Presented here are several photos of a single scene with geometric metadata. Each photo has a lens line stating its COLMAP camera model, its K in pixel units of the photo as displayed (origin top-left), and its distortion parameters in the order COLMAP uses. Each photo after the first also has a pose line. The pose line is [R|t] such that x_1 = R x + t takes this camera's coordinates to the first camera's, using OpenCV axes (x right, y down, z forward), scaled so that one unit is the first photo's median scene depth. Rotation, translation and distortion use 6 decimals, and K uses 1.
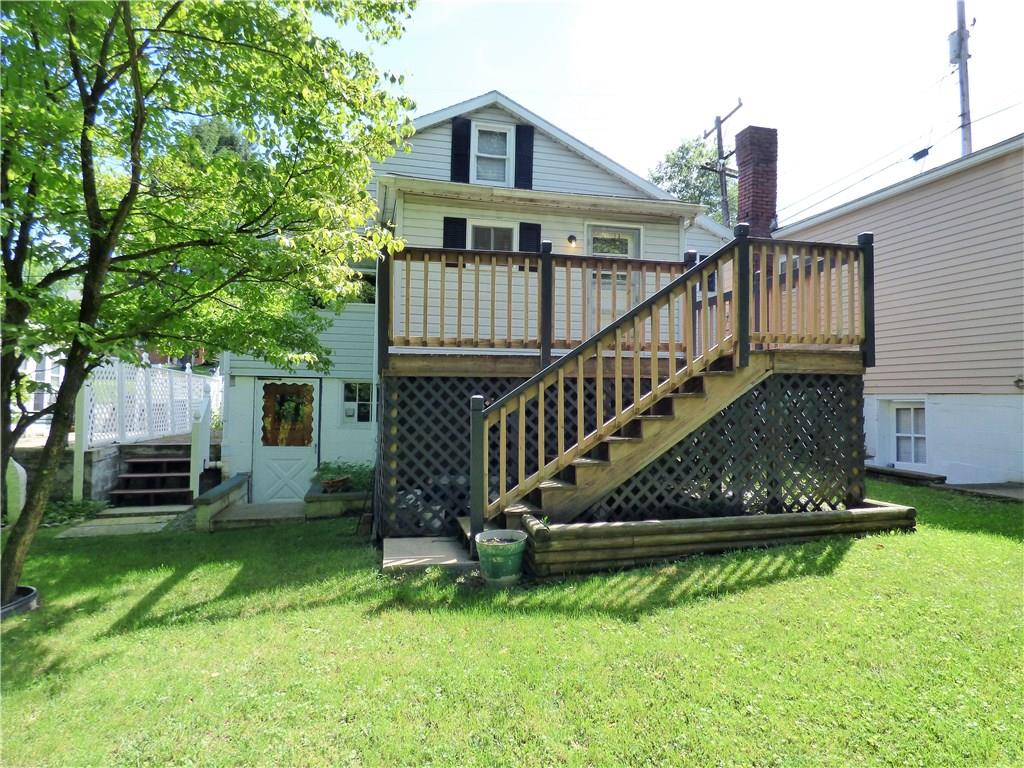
lens RADIAL K [[637.9, 0, 512.0], [0, 637.9, 384.0], [0, 0, 1]] dist [-0.004533, -0.004466]
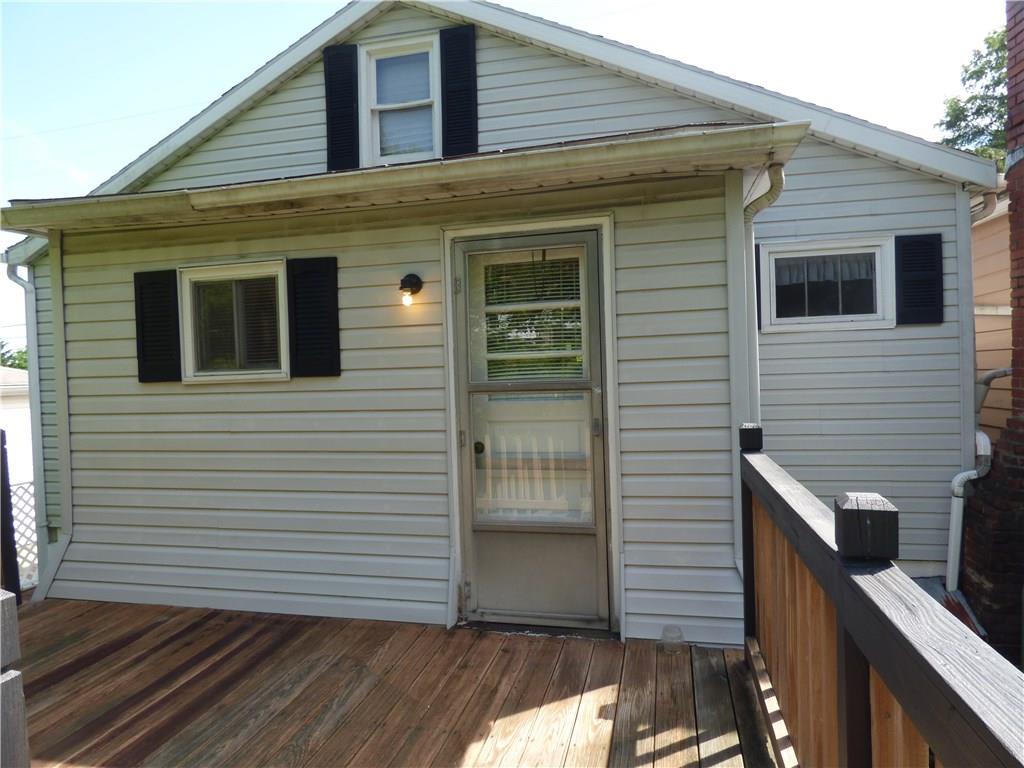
lens RADIAL K [[637.9, 0, 512.0], [0, 637.9, 384.0], [0, 0, 1]] dist [-0.004533, -0.004466]
pose [[0.899013, -0.033659, -0.436627, 0.268420], [0.054503, 0.997890, 0.035297, -0.151768], [0.434517, -0.055530, 0.898950, 0.580353]]
